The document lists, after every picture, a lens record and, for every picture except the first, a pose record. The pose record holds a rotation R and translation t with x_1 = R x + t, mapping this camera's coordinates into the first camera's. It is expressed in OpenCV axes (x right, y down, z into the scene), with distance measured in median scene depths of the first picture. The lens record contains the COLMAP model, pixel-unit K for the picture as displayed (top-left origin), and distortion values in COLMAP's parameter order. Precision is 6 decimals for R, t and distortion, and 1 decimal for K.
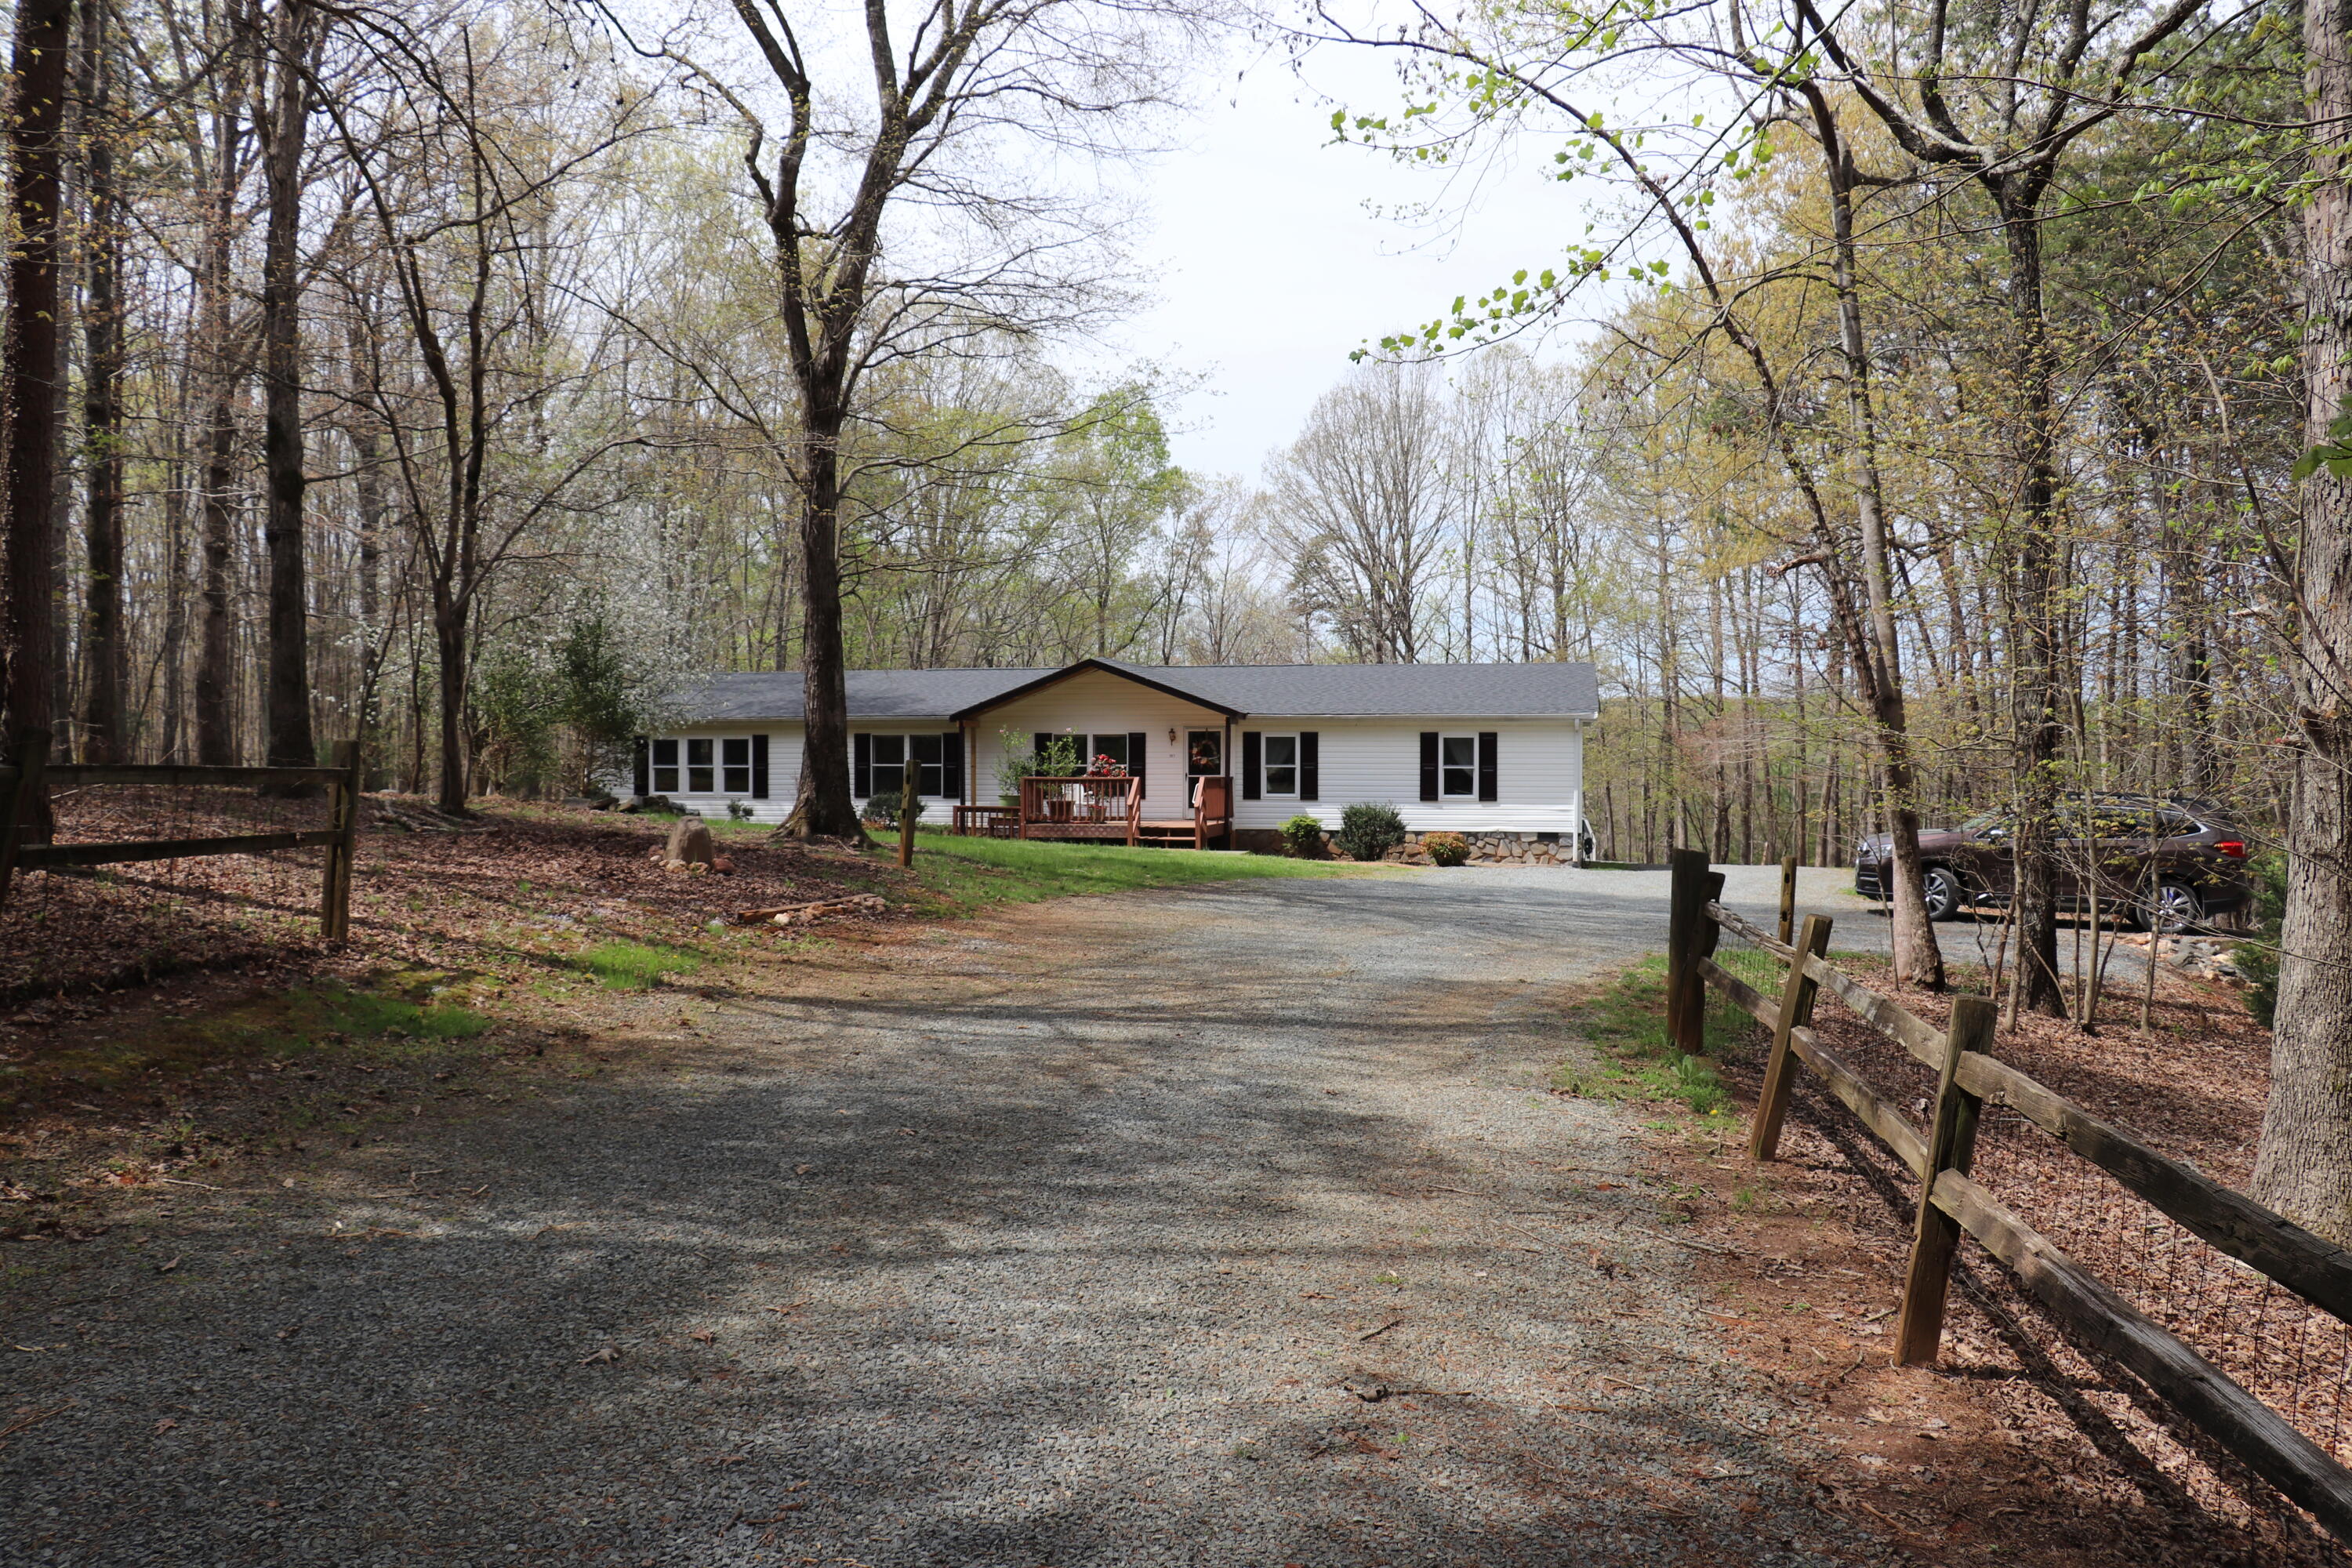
lens RADIAL K [[1881.3, 0, 1176.0], [0, 1881.3, 784.0], [0, 0, 1]] dist [-0.174886, 0.135703]
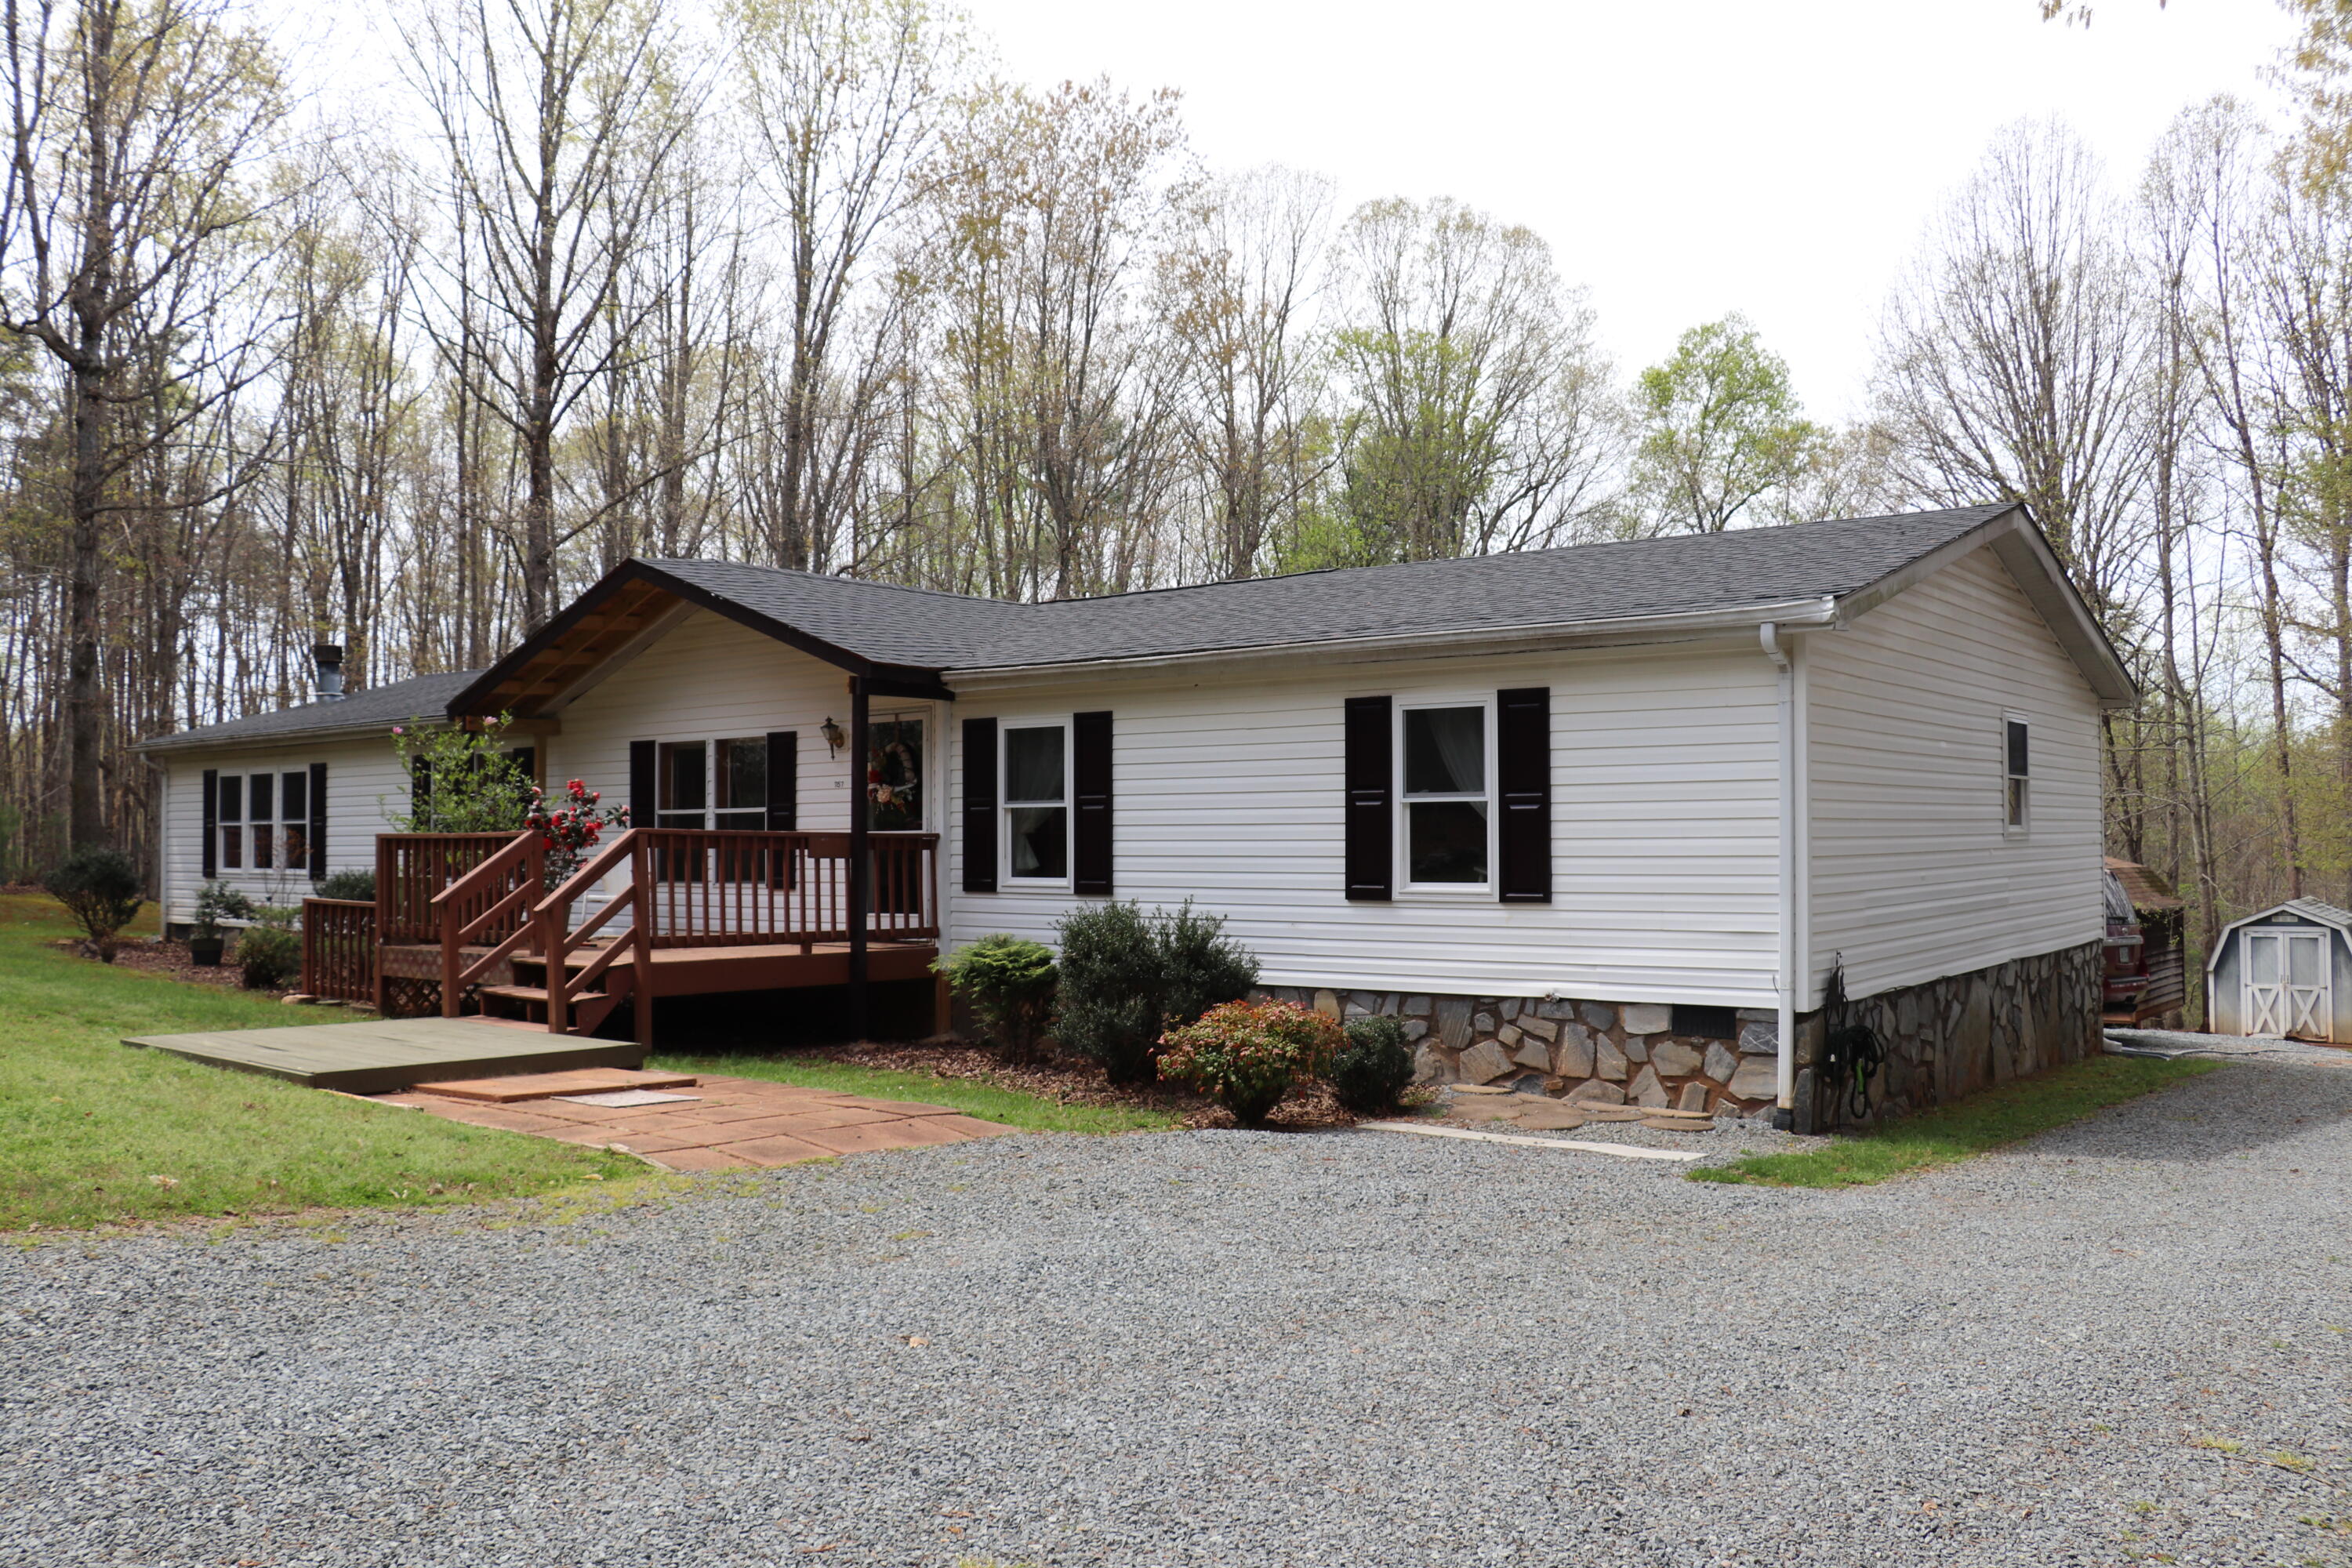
lens RADIAL K [[1881.3, 0, 1176.0], [0, 1881.3, 784.0], [0, 0, 1]] dist [-0.174886, 0.135703]
pose [[0.892943, -0.019611, -0.449742, 0.252617], [-0.000868, 0.998974, -0.045282, 0.003421], [0.450168, 0.040824, 0.892010, 0.675560]]
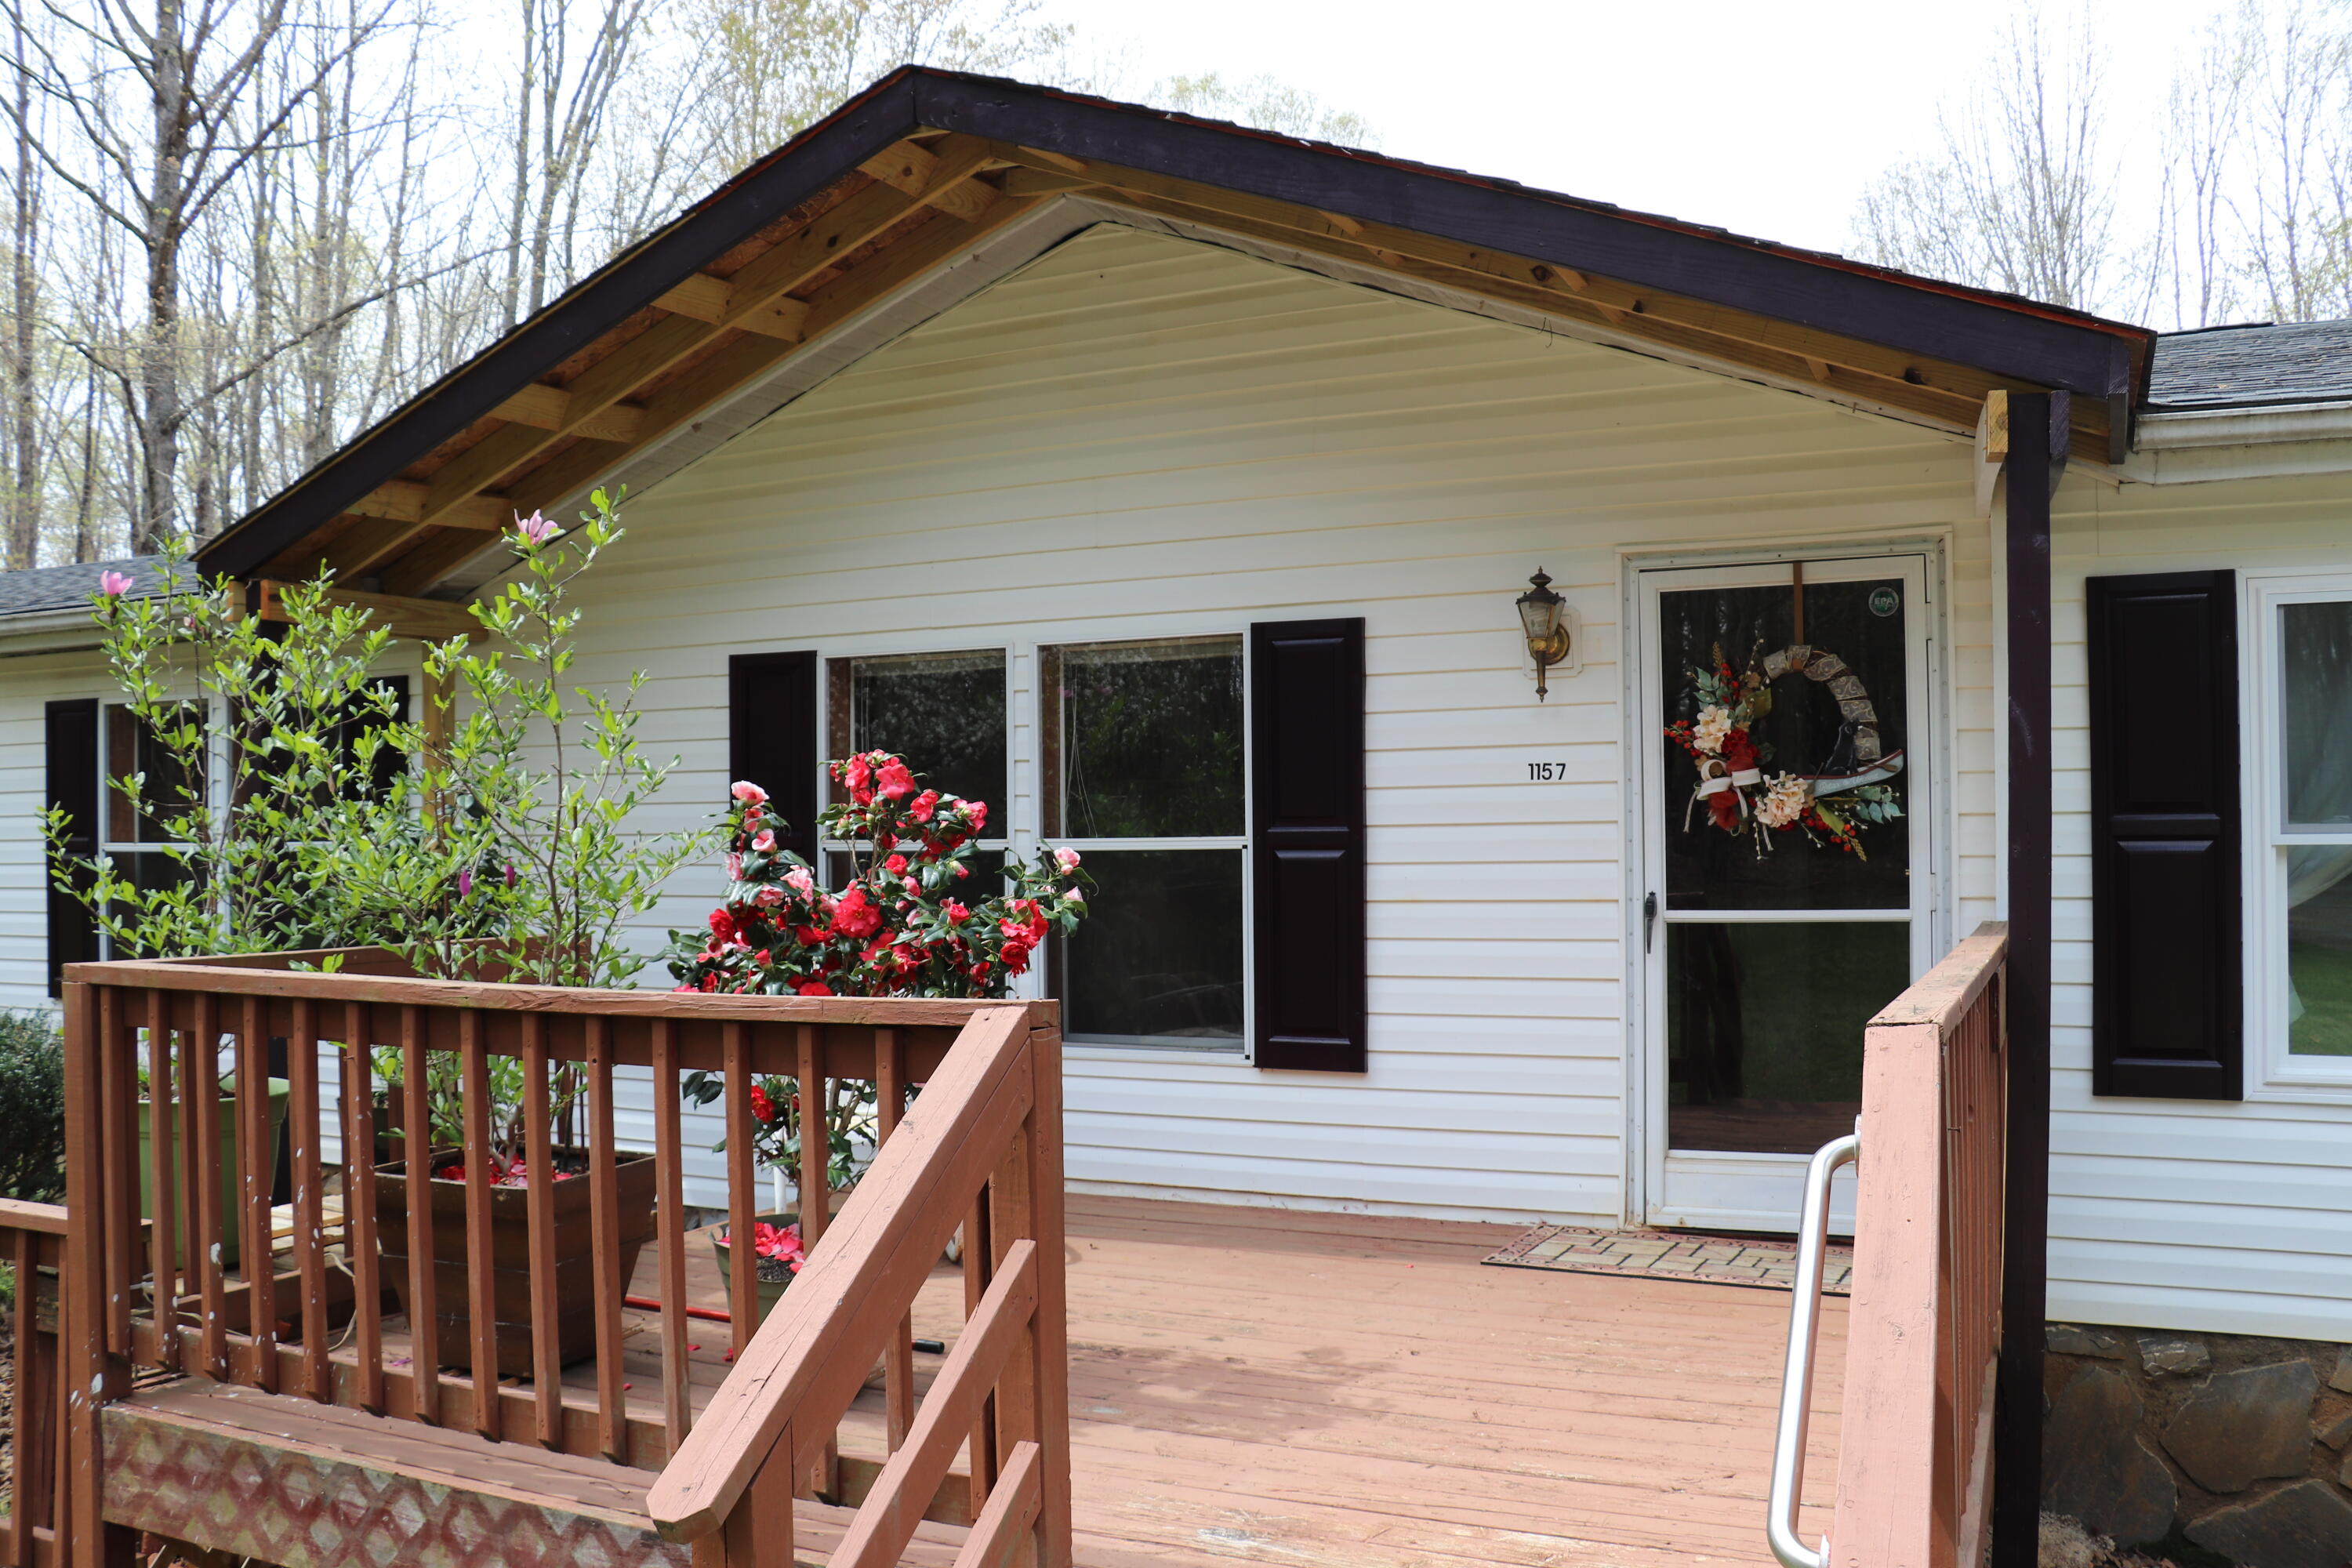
lens RADIAL K [[1881.3, 0, 1176.0], [0, 1881.3, 784.0], [0, 0, 1]] dist [-0.174886, 0.135703]
pose [[0.970767, -0.015891, -0.239496, 0.004578], [0.008425, 0.999447, -0.032162, -0.010049], [0.239875, 0.029204, 0.970364, 0.869097]]
